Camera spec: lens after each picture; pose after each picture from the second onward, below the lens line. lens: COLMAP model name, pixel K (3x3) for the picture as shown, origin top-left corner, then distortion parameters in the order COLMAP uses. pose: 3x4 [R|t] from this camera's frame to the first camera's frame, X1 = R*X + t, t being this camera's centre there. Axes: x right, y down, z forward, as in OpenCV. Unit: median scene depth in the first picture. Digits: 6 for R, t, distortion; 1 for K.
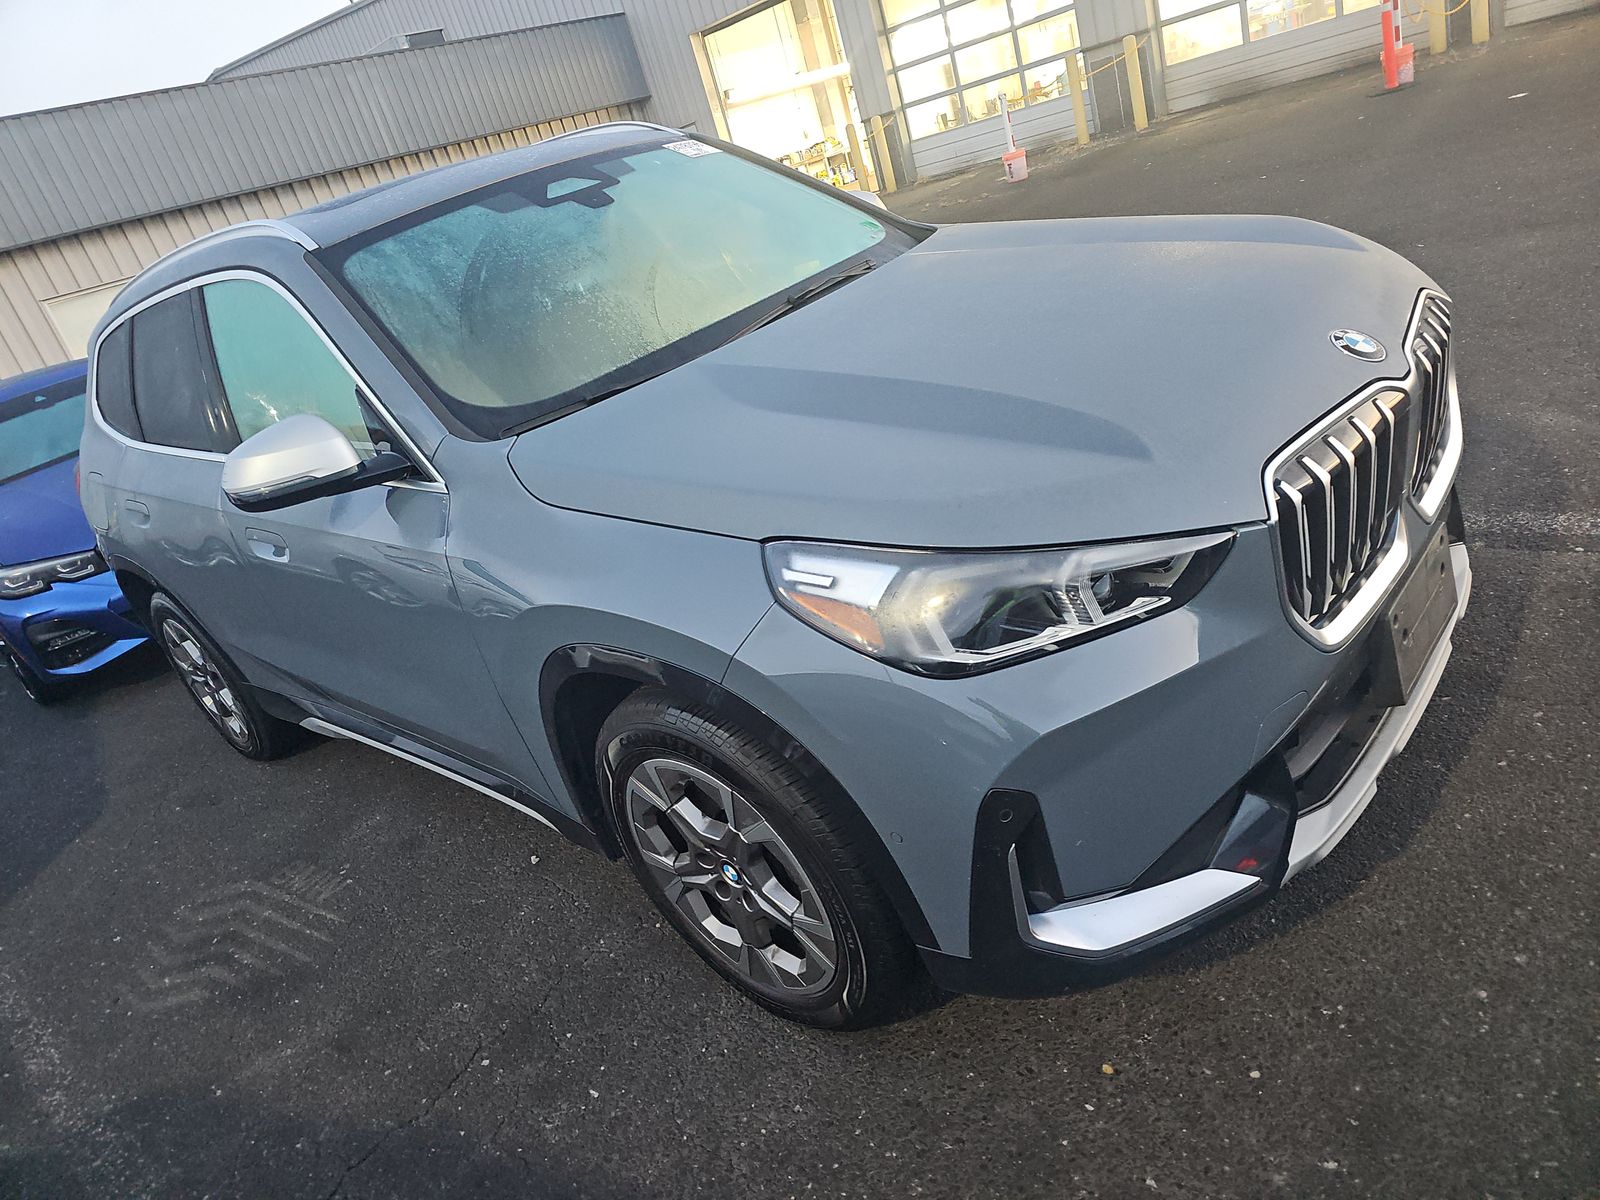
lens RADIAL K [[1066.9, 0, 801.5], [0, 1066.9, 560.8], [0, 0, 1]] dist [0.045846, -0.057021]
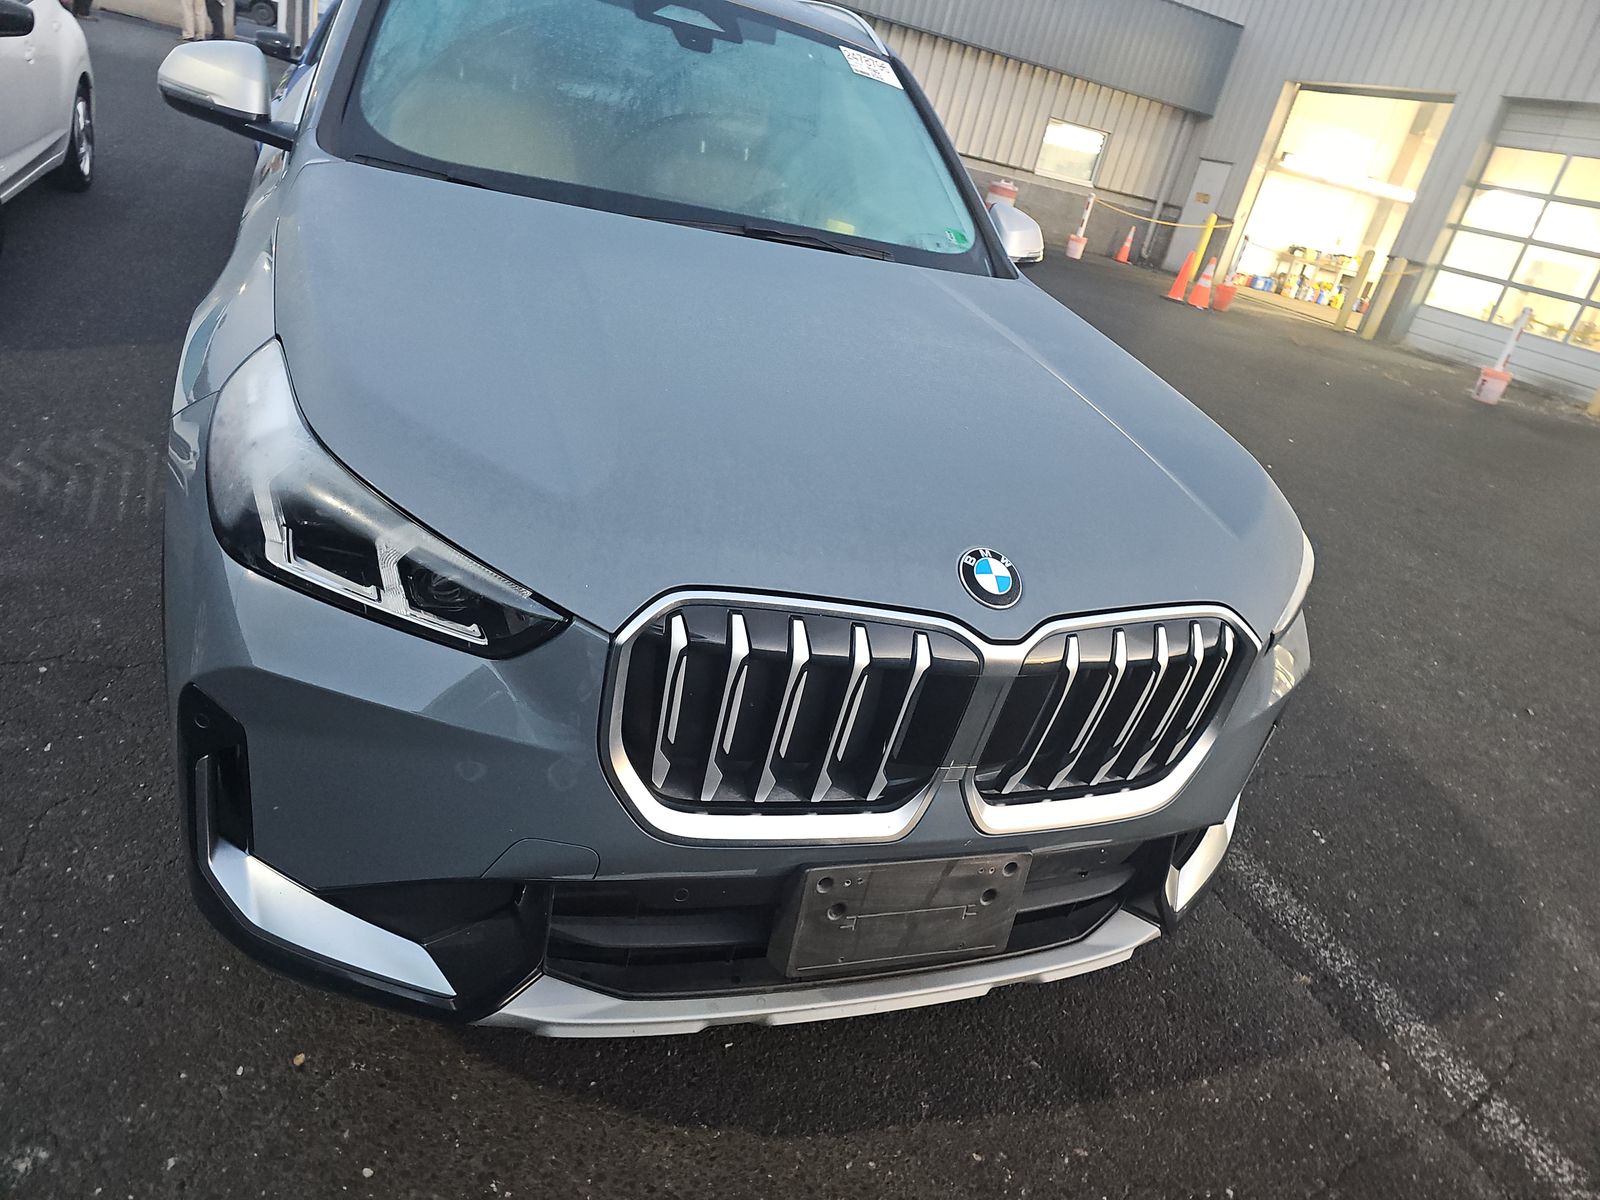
lens RADIAL K [[1085.2, 0, 821.2], [0, 1085.2, 574.1], [0, 0, 1]] dist [0.006433, -0.000953]
pose [[0.766683, 0.599840, -0.228888, 0.361418], [-0.591122, 0.798636, 0.112939, -0.131272], [0.250543, 0.048712, 0.966879, 0.130166]]
